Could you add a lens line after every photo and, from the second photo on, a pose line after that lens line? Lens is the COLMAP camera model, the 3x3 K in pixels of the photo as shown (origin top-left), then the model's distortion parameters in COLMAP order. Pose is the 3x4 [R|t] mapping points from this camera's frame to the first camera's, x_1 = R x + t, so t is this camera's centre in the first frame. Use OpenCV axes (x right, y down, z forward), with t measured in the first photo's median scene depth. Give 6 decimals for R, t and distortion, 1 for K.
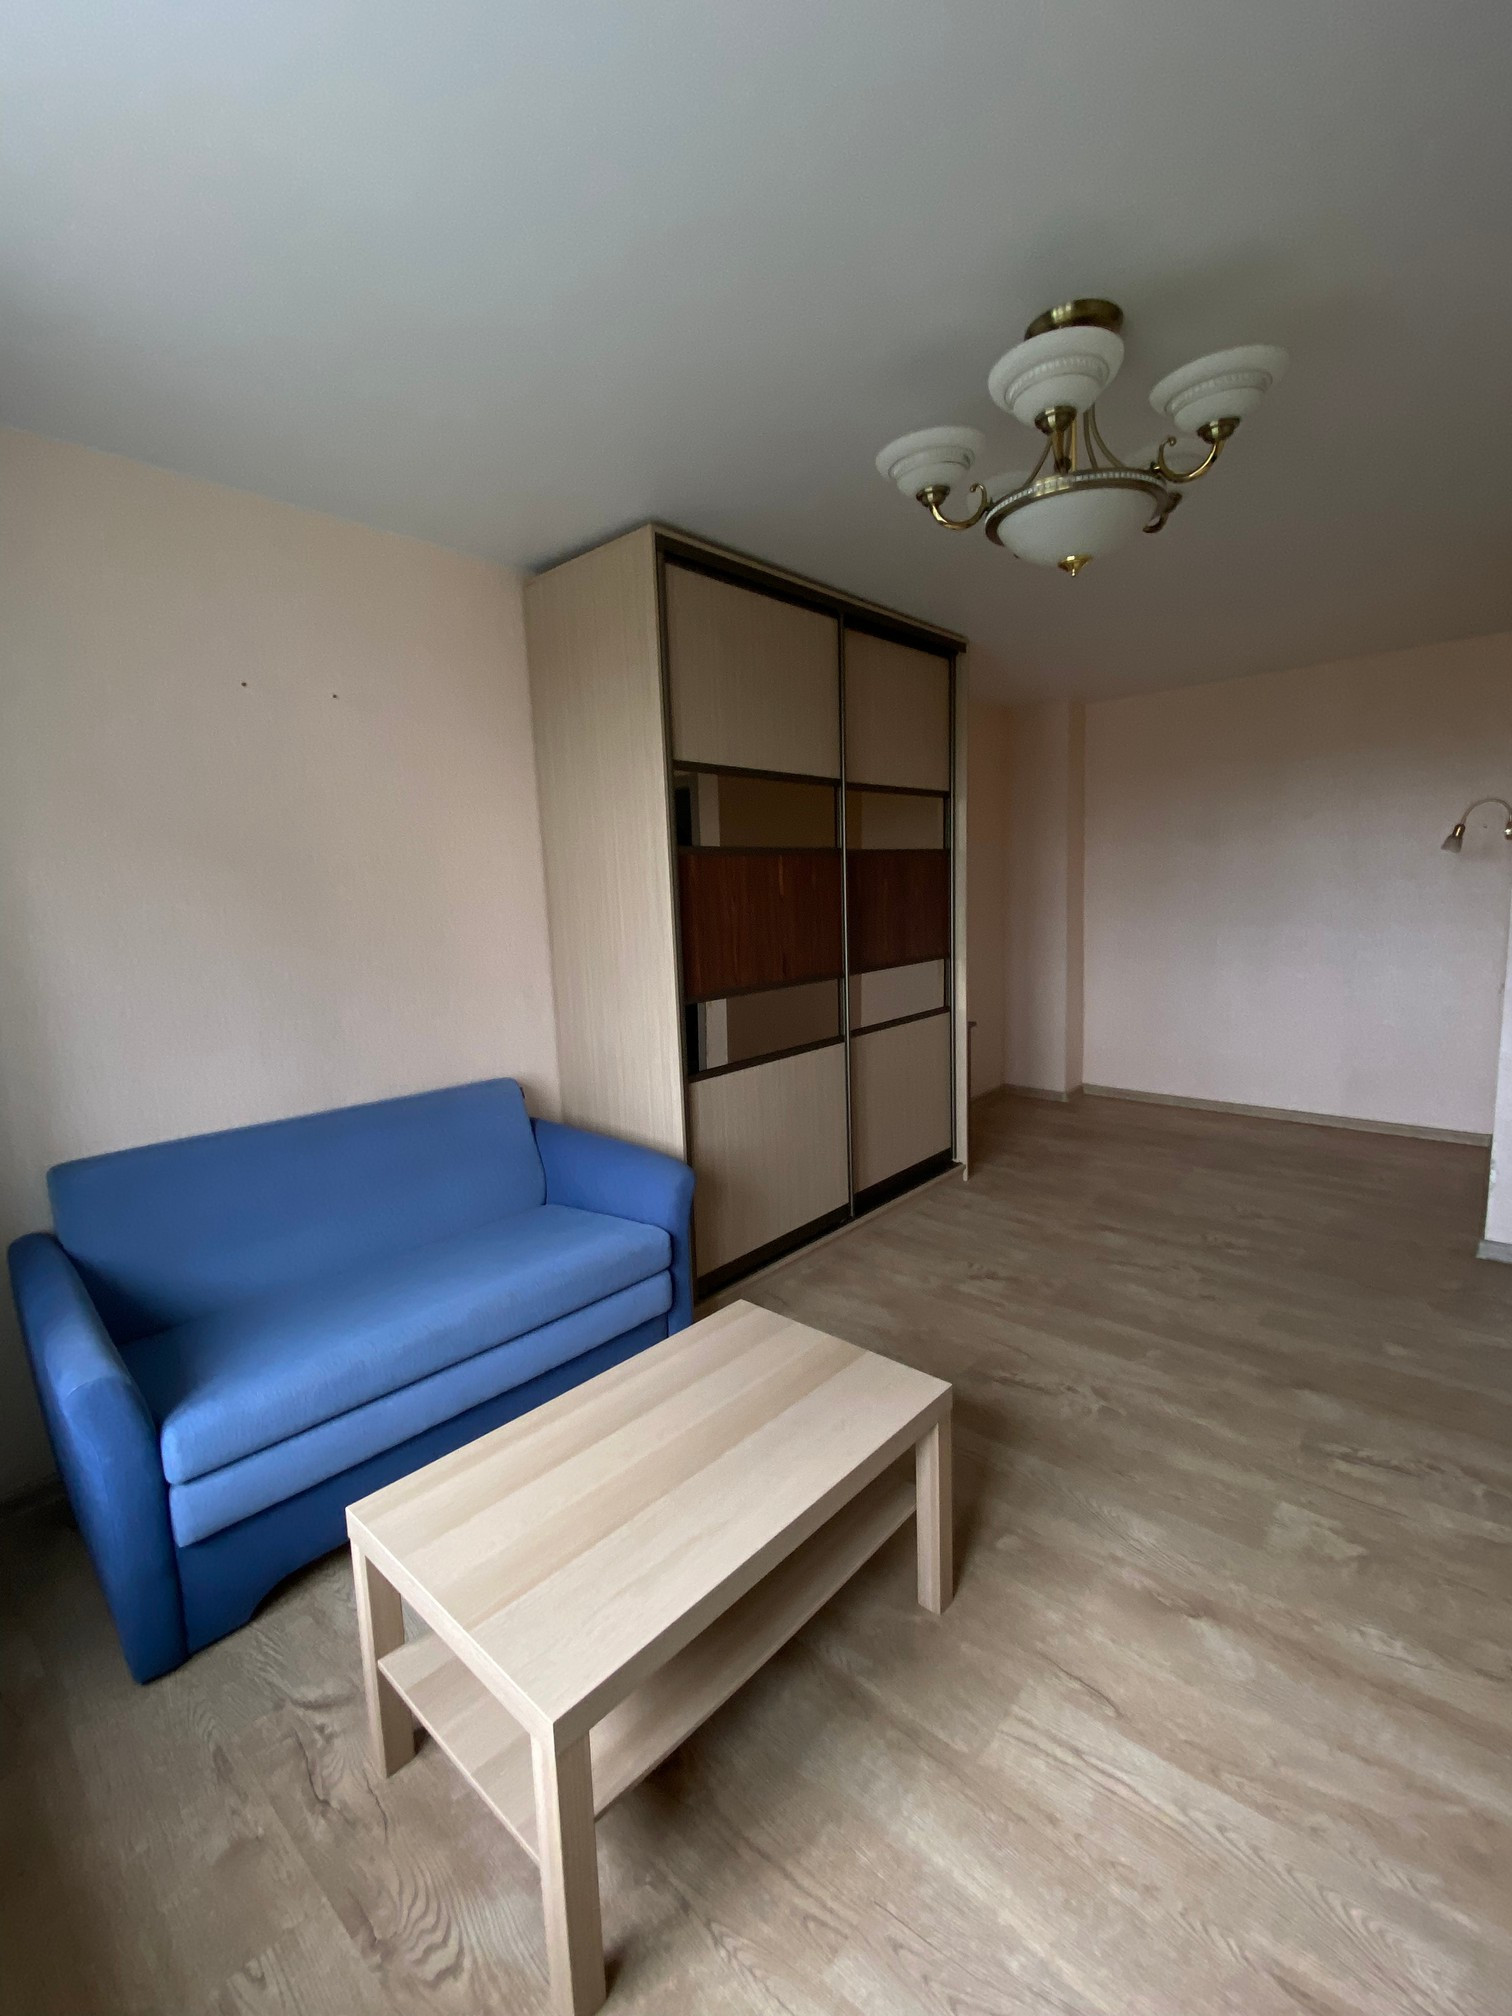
lens RADIAL K [[880.9, 0, 752.6], [0, 880.9, 981.9], [0, 0, 1]] dist [-0.000434, -0.000176]
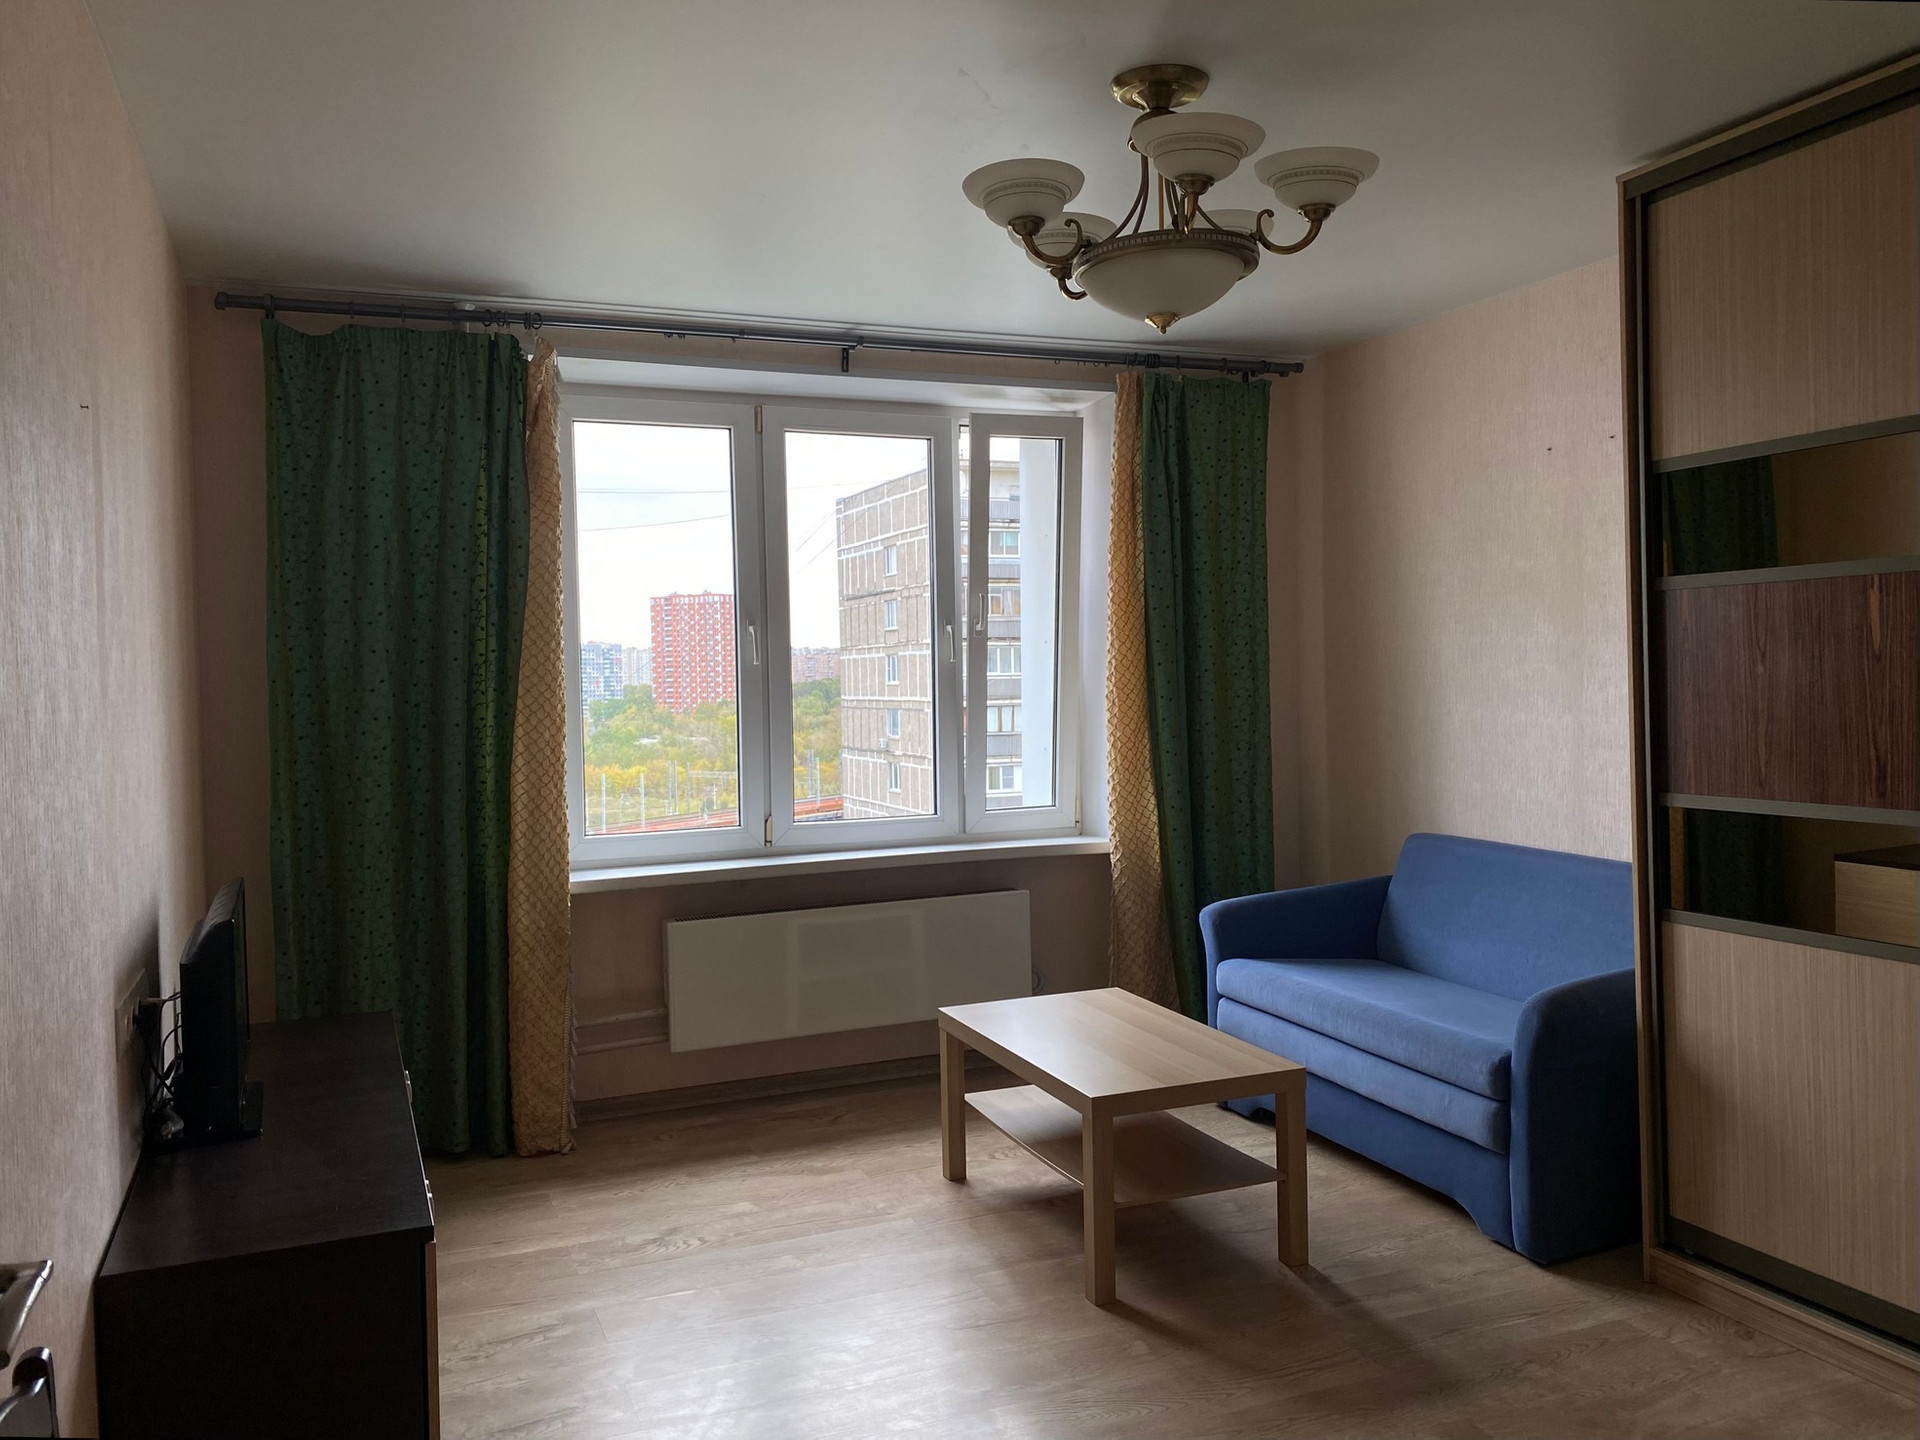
lens RADIAL K [[1494.0, 0, 960.0], [0, 1494.0, 720.0], [0, 0, 1]] dist [0.057254, 0.000298]
pose [[-0.420941, 0.072598, -0.904178, 1.754402], [-0.056437, 0.992765, 0.105985, -0.198930], [0.905331, 0.095643, -0.413798, 1.394758]]
